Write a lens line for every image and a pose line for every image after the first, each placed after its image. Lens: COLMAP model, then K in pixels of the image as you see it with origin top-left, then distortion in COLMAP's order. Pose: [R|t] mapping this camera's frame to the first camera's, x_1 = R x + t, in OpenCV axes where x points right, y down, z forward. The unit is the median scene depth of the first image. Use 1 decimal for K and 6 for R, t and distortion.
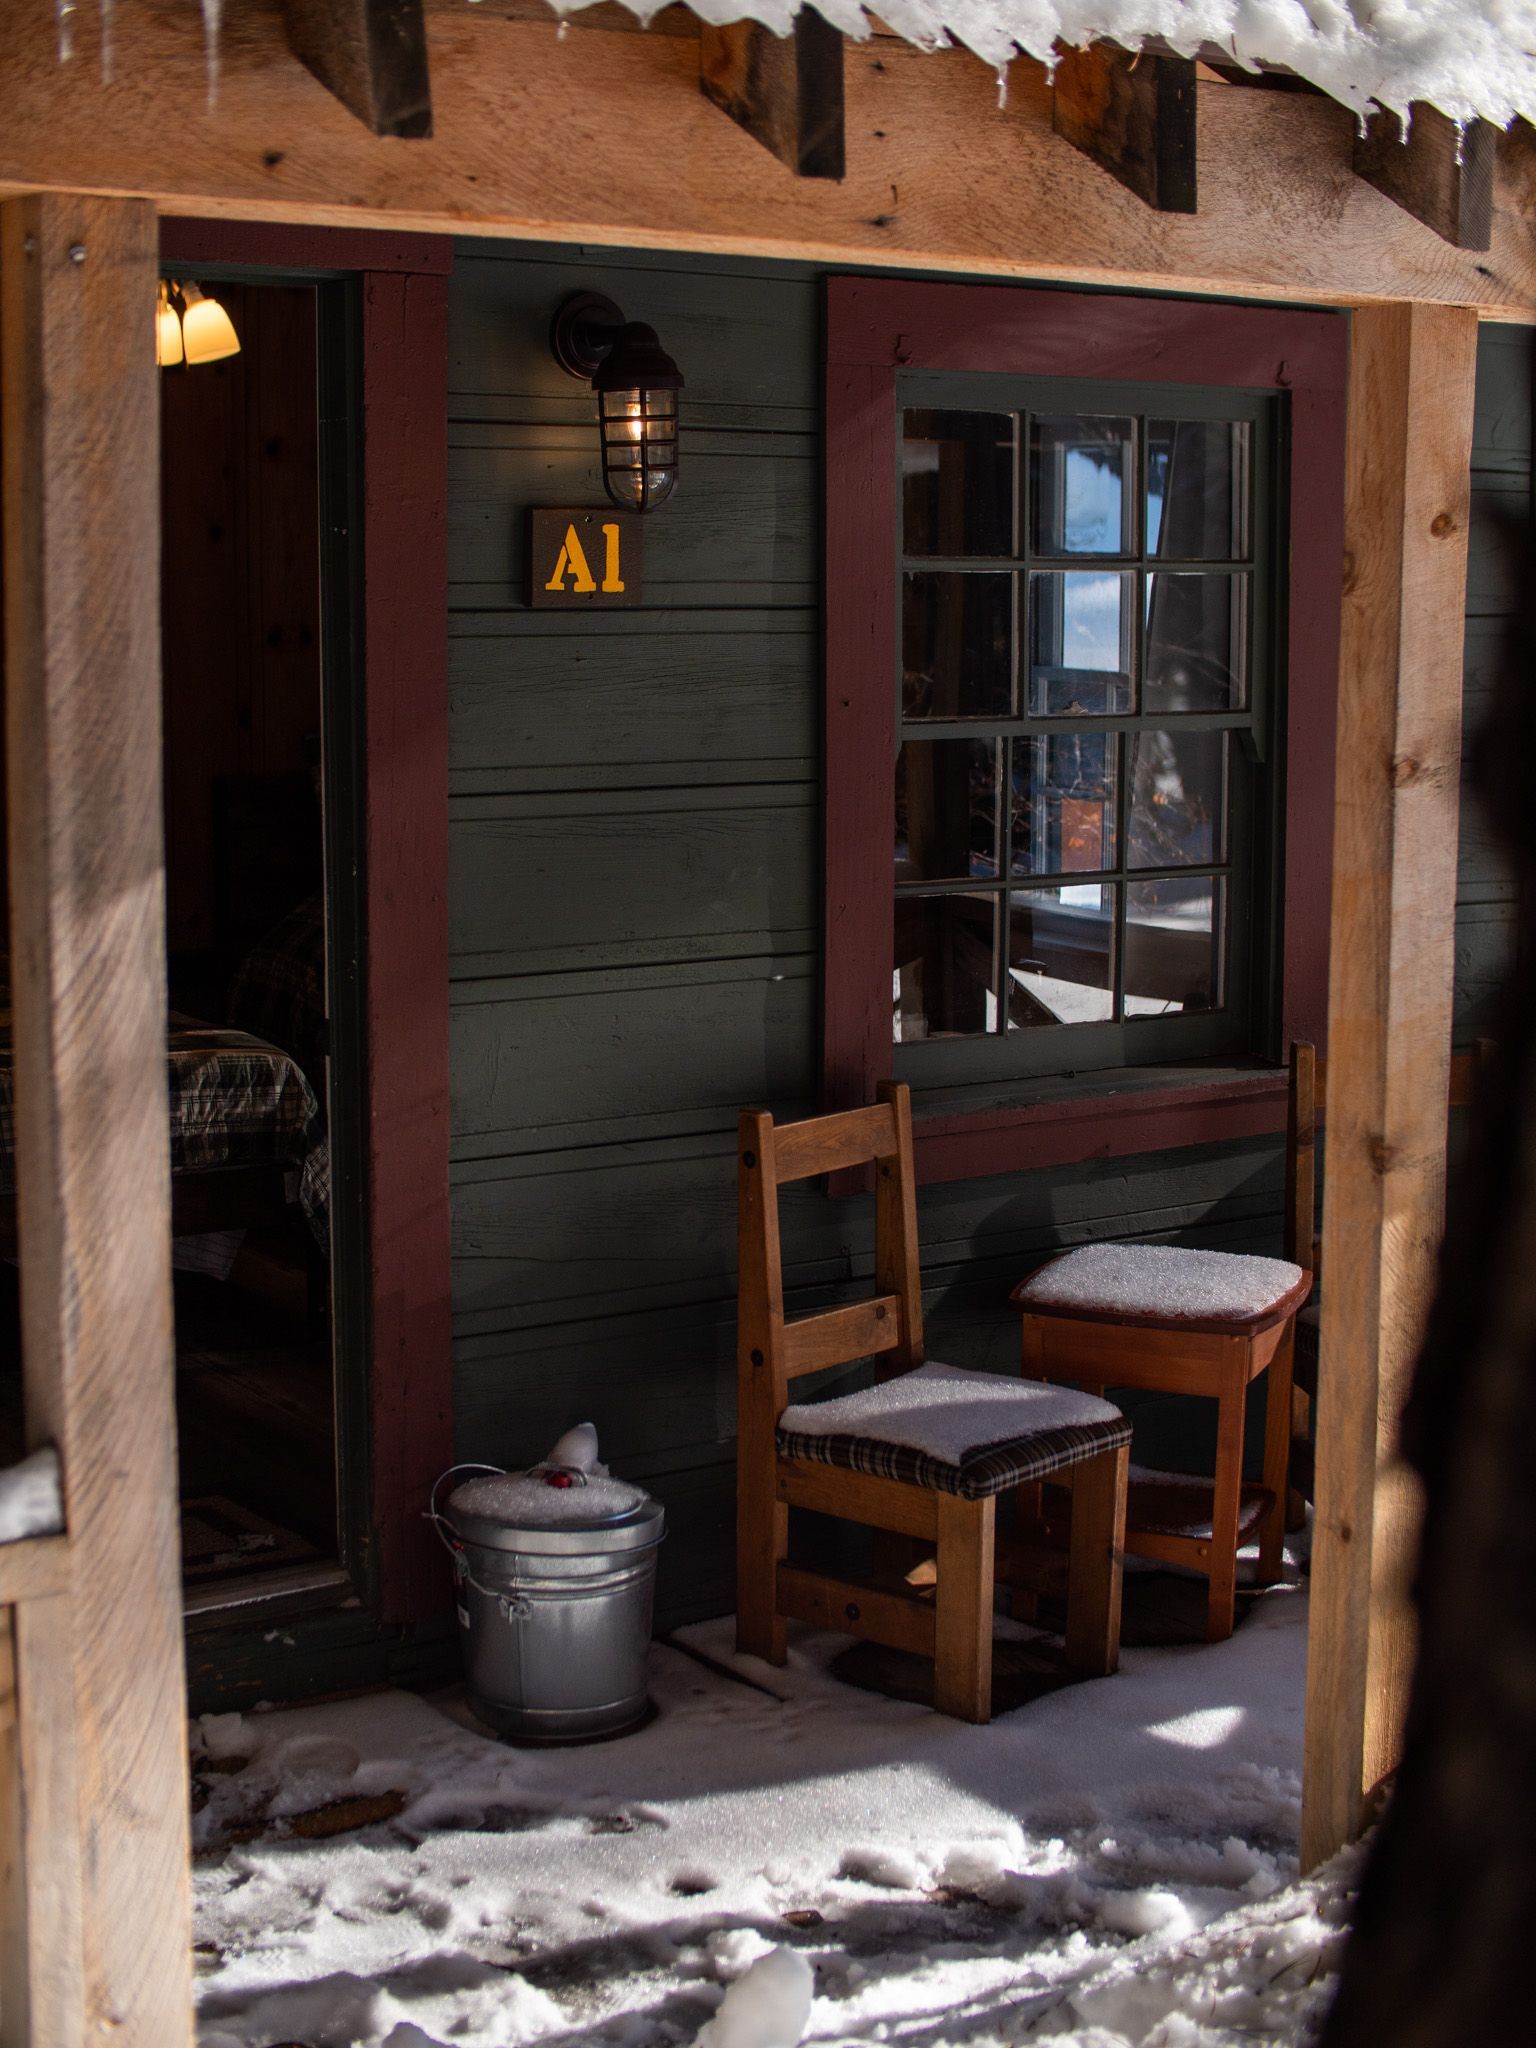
lens RADIAL K [[3100.8, 0, 722.0], [0, 3100.8, 1023.8], [0, 0, 1]] dist [-0.145680, 0.000000]
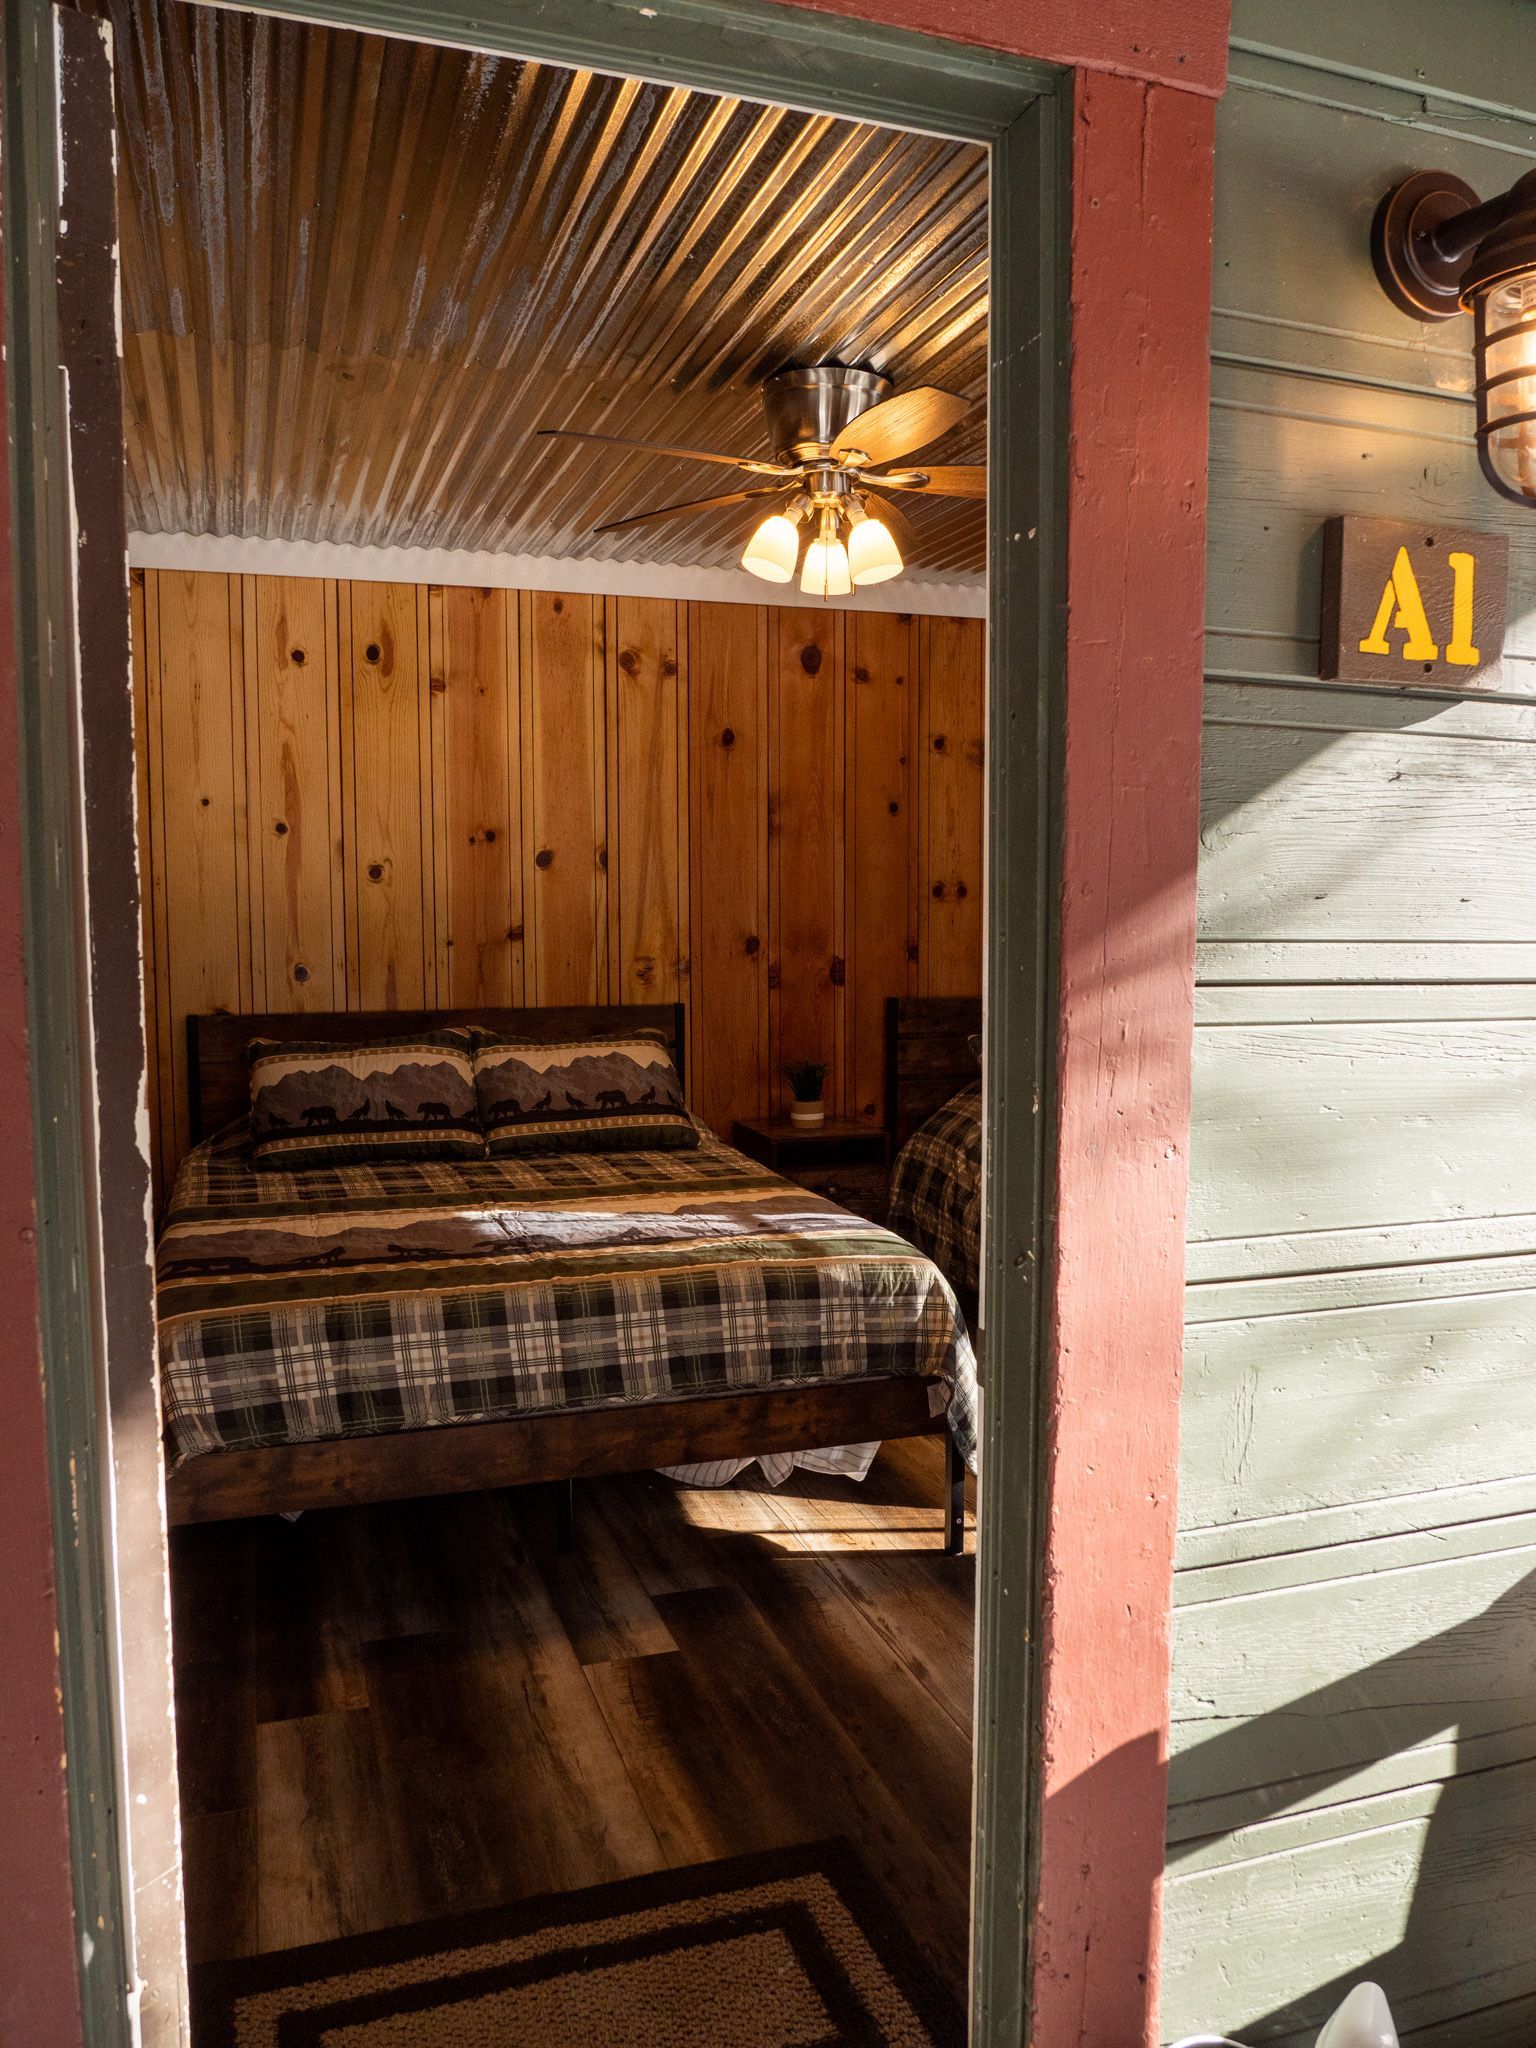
lens RADIAL K [[1488.3, 0, 780.0], [0, 1488.3, 1006.0], [0, 0, 1]] dist [-0.050751, 0.028151]
pose [[0.967939, 0.016922, -0.250614, -0.093045], [-0.036504, 0.996613, -0.073695, -0.045717], [0.248518, 0.080481, 0.965278, 0.695925]]
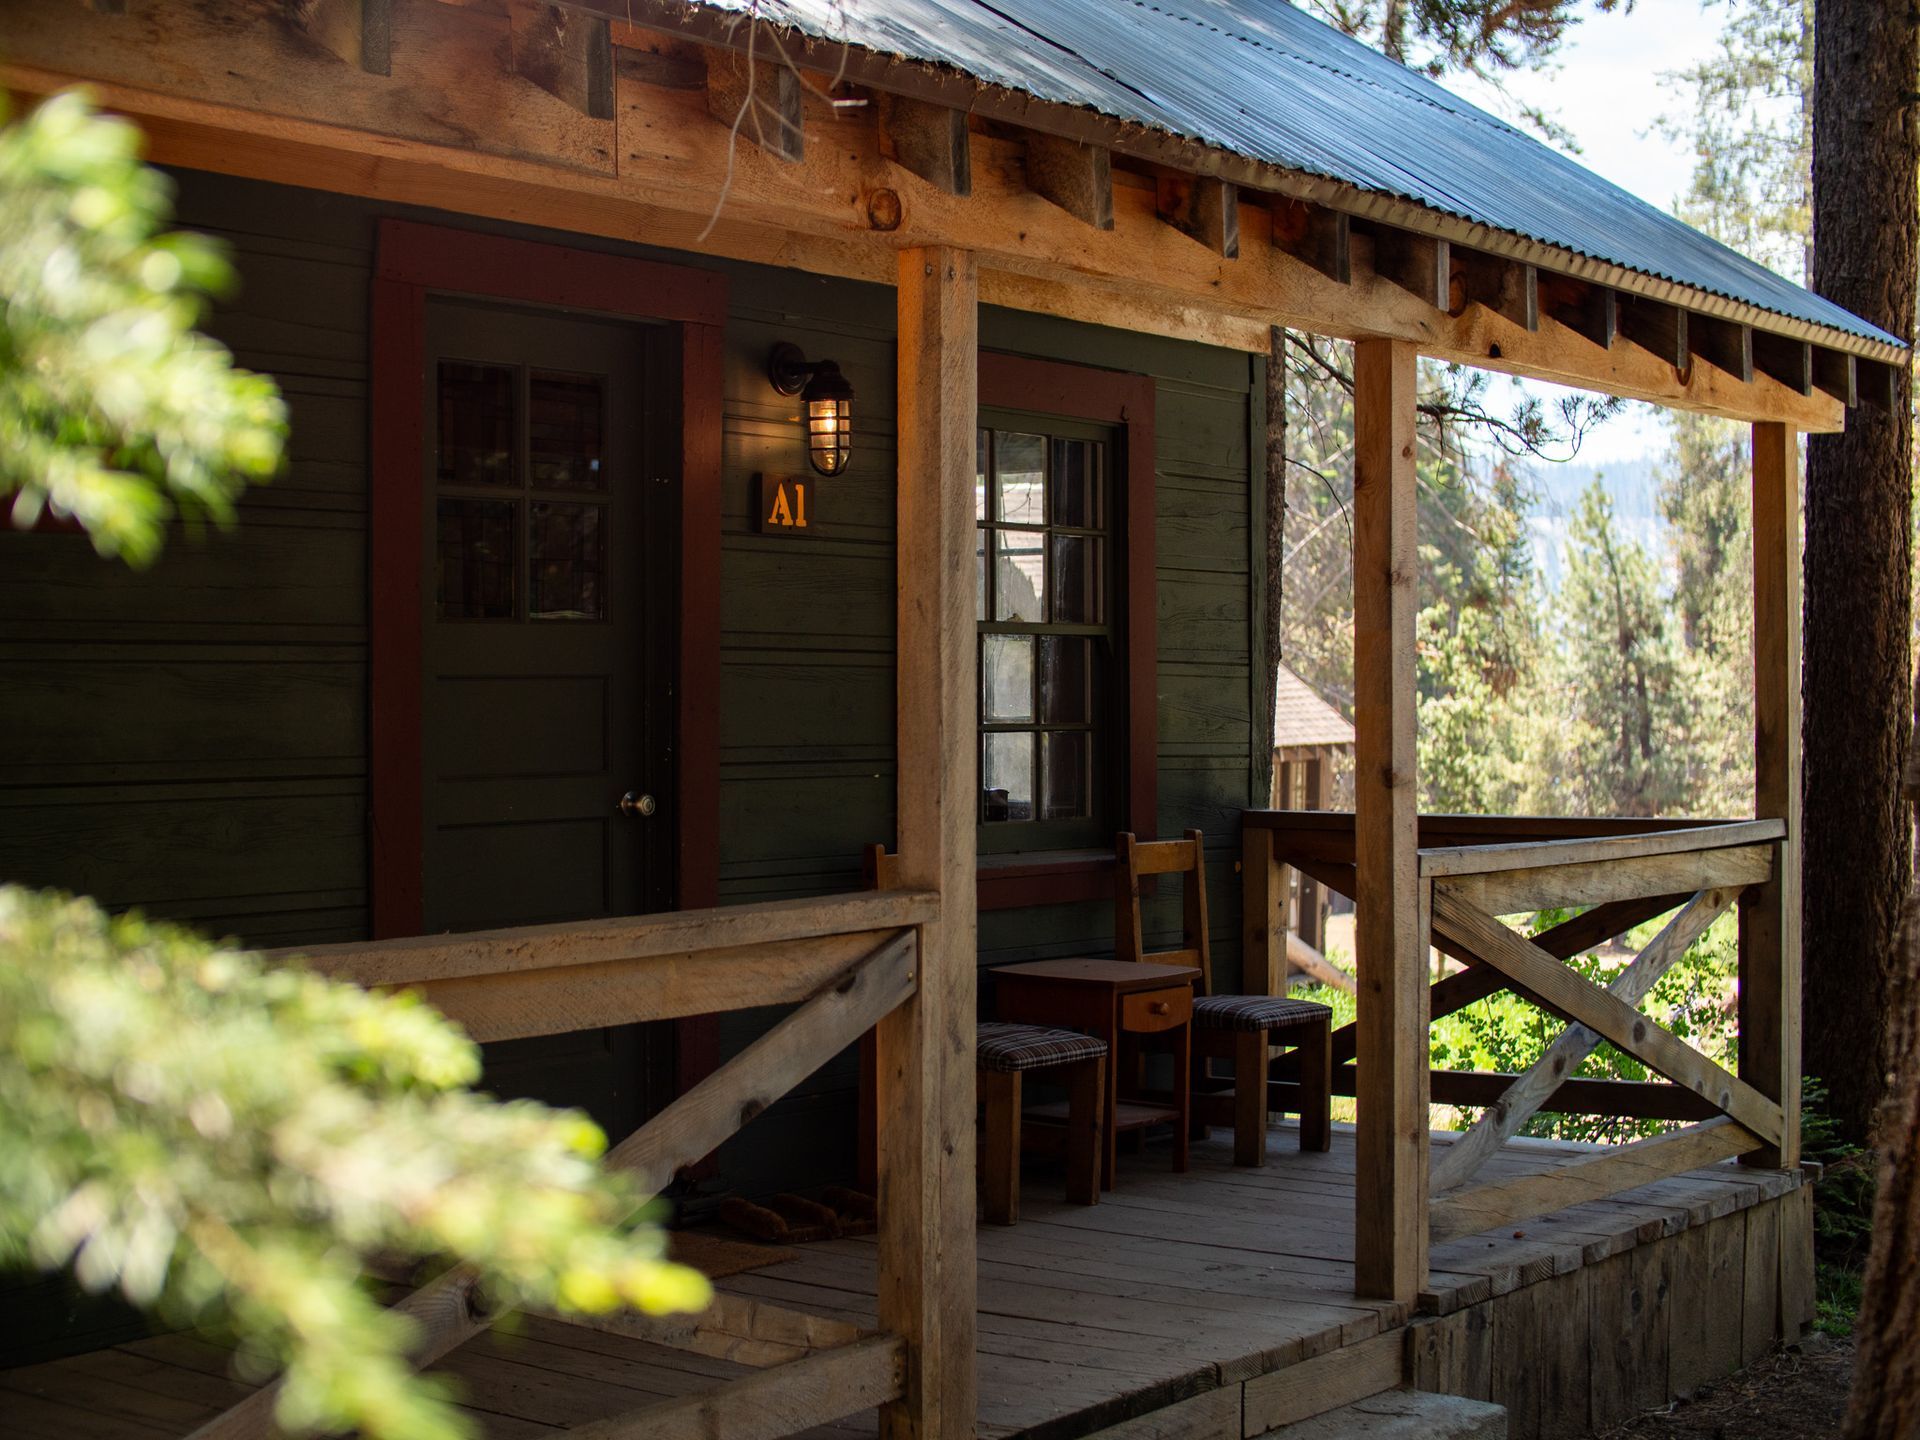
lens RADIAL K [[2907.0, 0, 959.9], [0, 2907.0, 717.7], [0, 0, 1]] dist [-0.145680, 0.000000]
pose [[0.952180, -0.007585, 0.305445, -0.423815], [0.050383, 0.989904, -0.132479, 0.165412], [-0.301356, 0.141533, 0.942949, -0.443221]]
